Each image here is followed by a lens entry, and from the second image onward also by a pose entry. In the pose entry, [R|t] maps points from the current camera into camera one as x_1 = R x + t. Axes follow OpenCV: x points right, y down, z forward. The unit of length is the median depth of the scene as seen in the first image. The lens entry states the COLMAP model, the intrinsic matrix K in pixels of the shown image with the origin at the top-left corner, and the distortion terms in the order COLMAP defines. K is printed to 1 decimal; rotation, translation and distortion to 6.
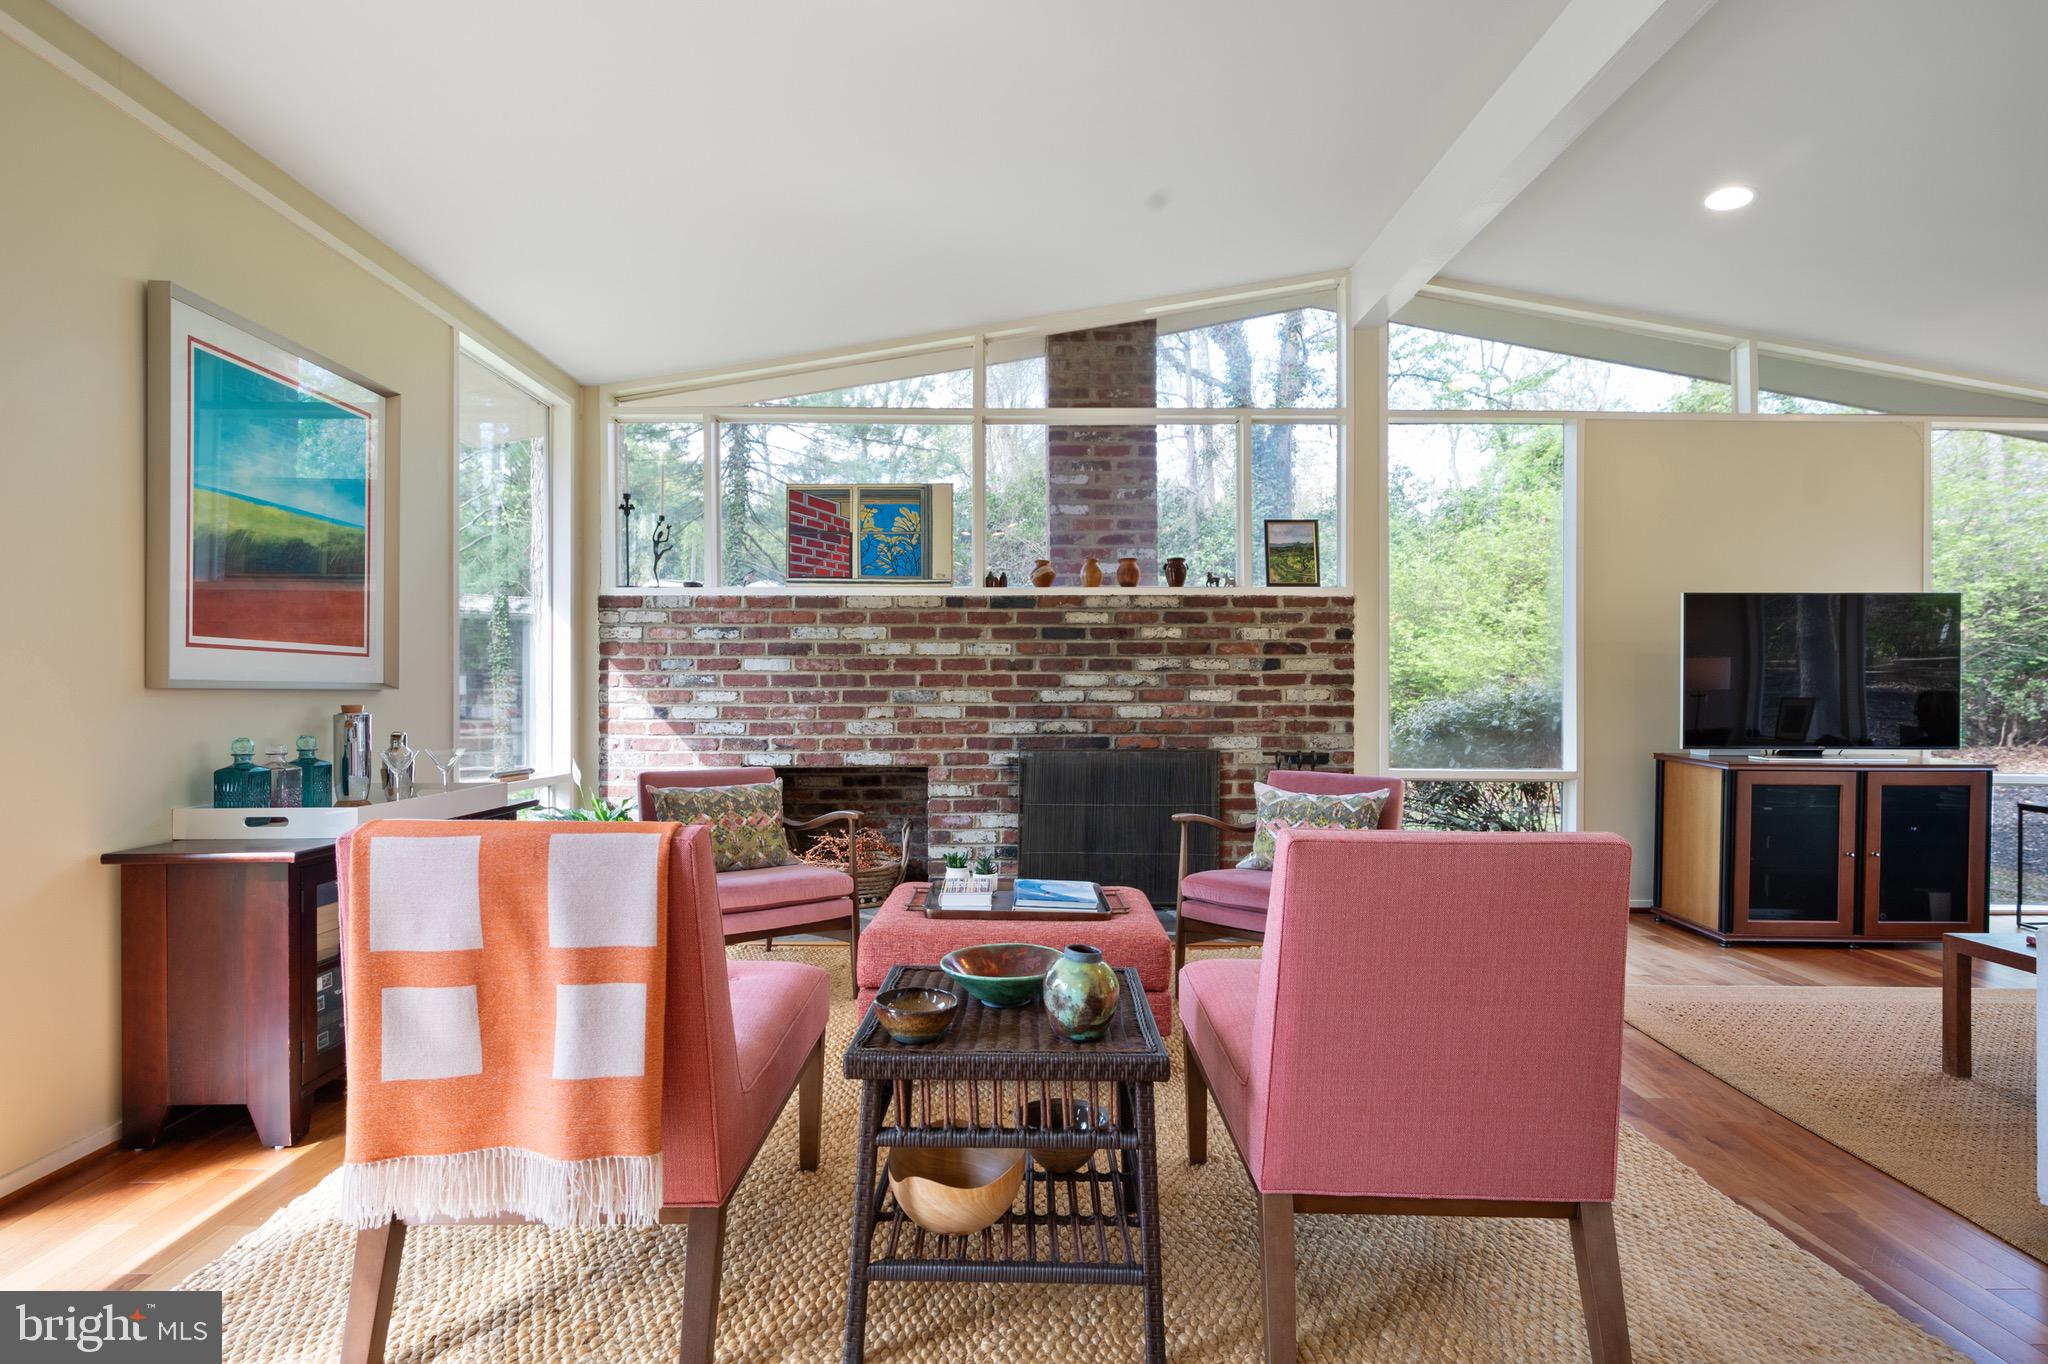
lens RADIAL K [[972.0, 0, 1024.0], [0, 972.0, 682.0], [0, 0, 1]] dist [0.000953, -0.000079]
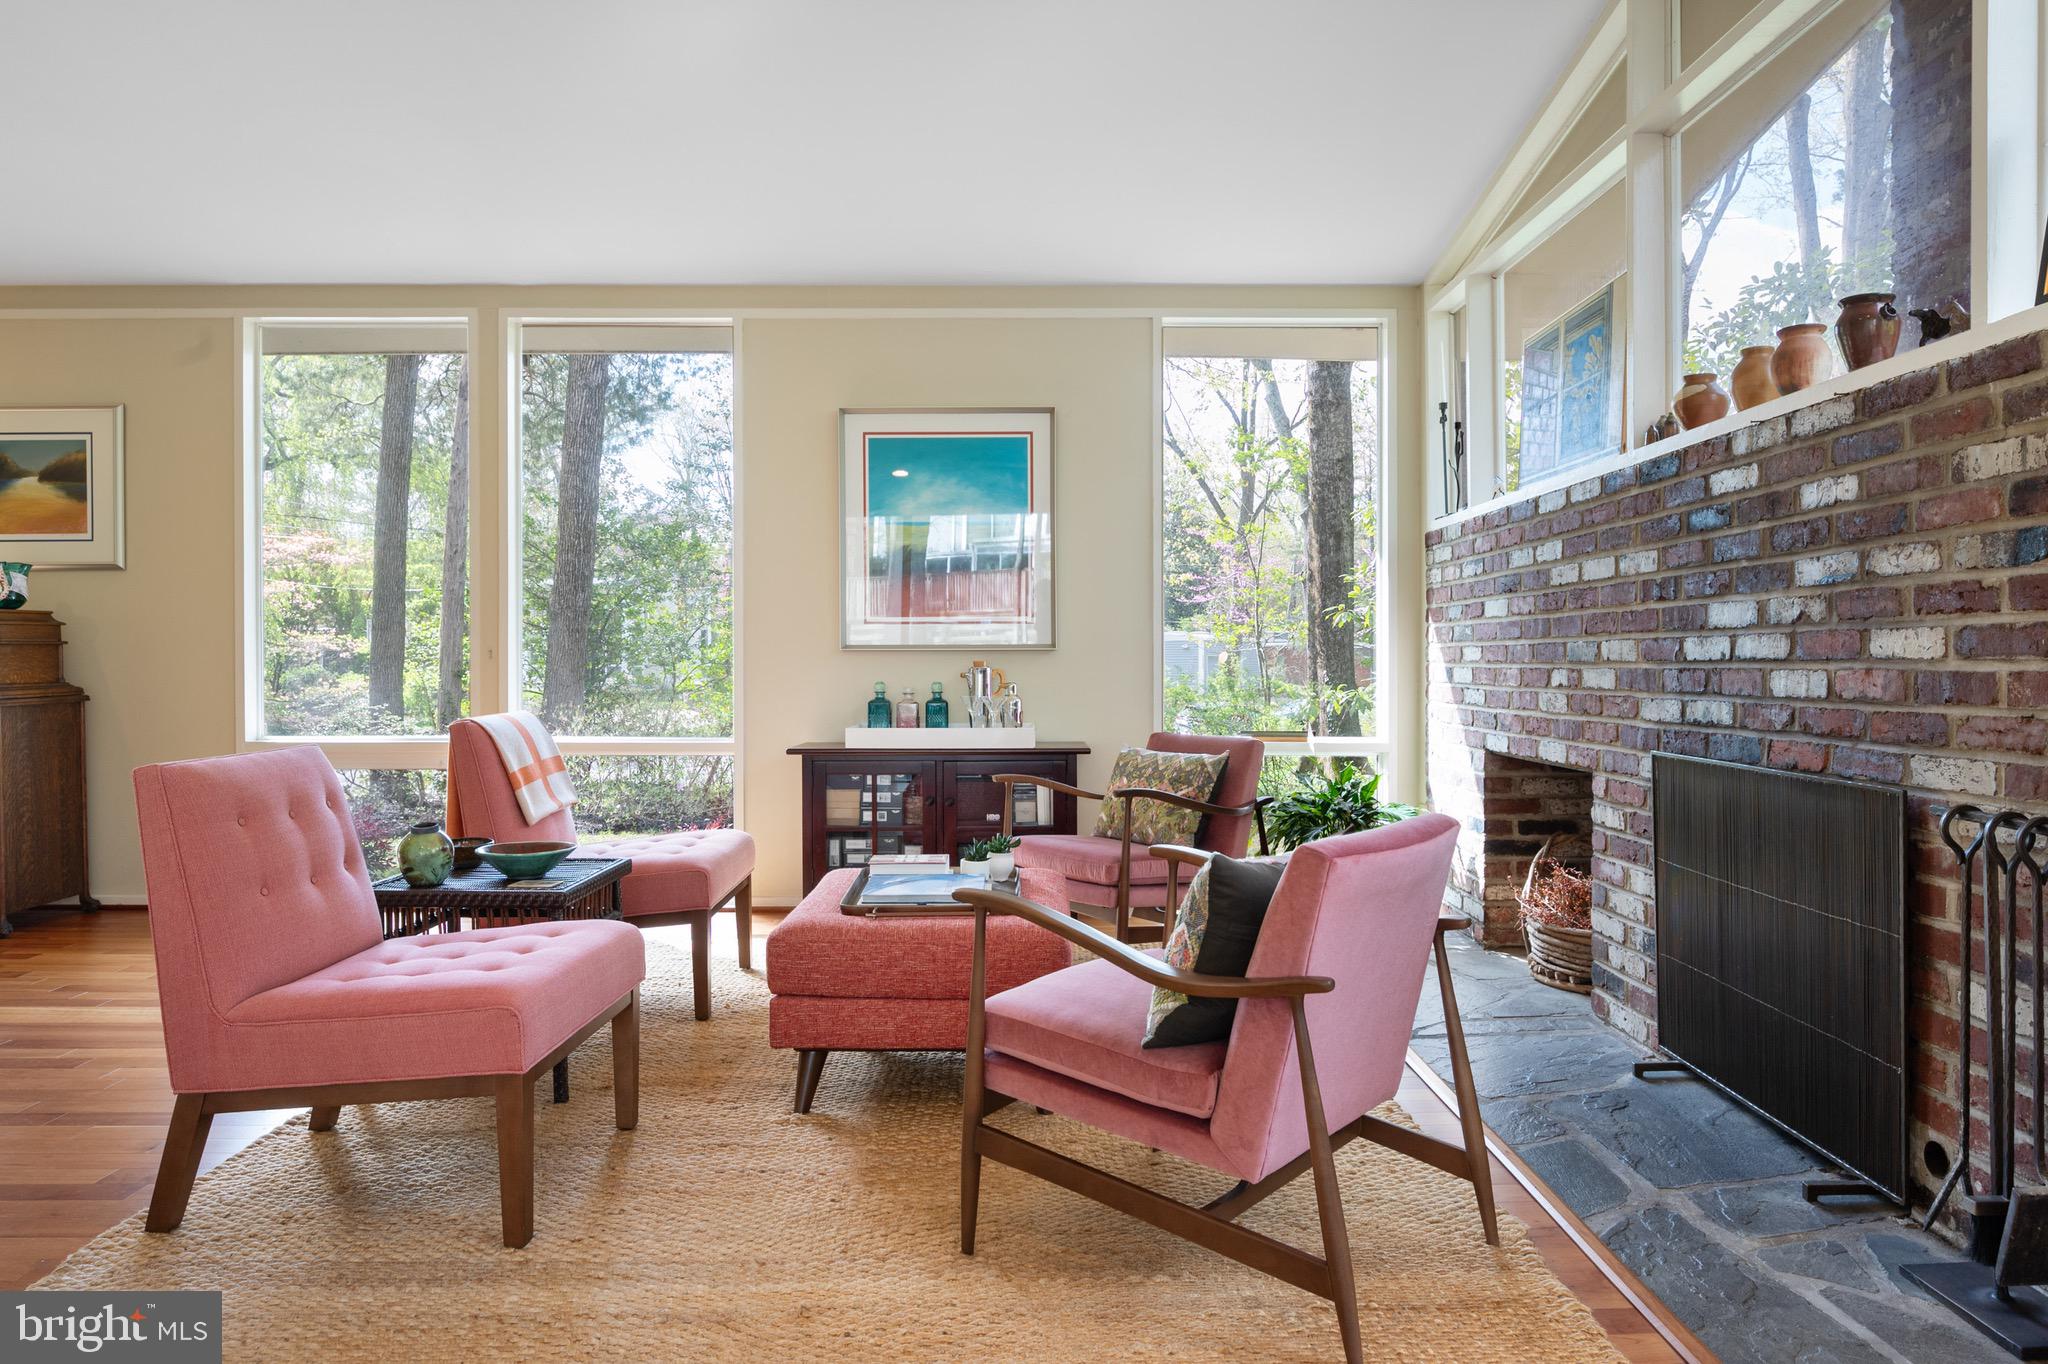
lens RADIAL K [[1358.0, 0, 1028.1], [0, 1358.0, 661.0], [0, 0, 1]] dist [0.003392, 0.004820]
pose [[-0.001595, -0.000658, -0.999999, 0.713960], [0.014303, 0.999897, -0.000680, 0.016015], [0.999896, -0.014305, -0.001585, 0.663675]]
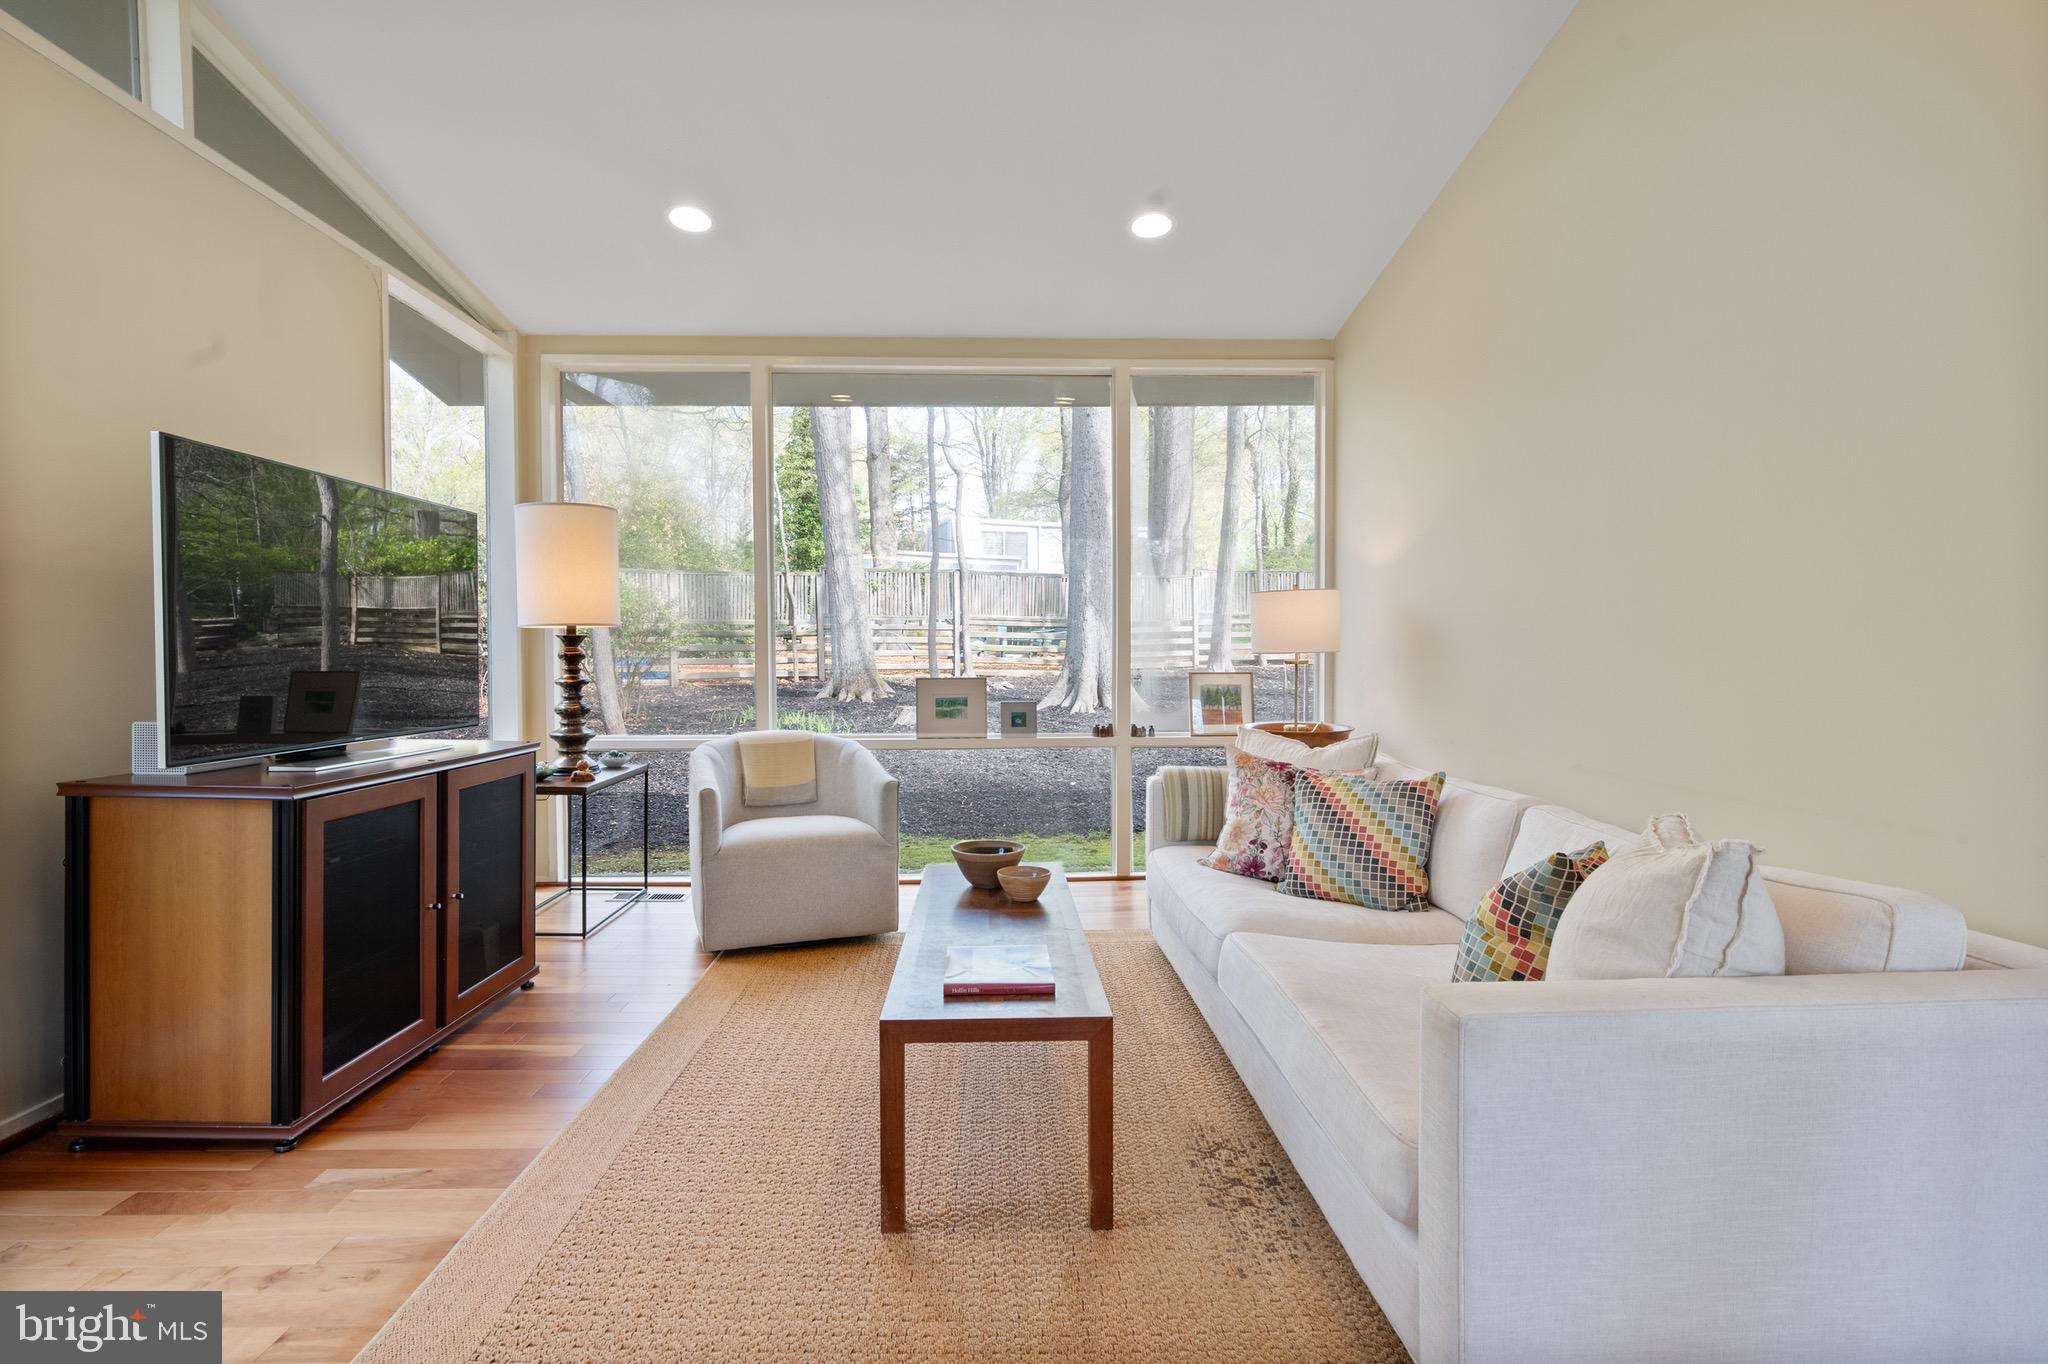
lens RADIAL K [[1022.3, 0, 1024.3], [0, 1022.3, 676.7], [0, 0, 1]] dist [-0.000732, -0.000297]
pose [[-0.015776, -0.025416, 0.999552, 0.166058], [-0.005759, 0.999663, 0.025327, 0.009949], [-0.999859, -0.005357, -0.015917, 0.546821]]
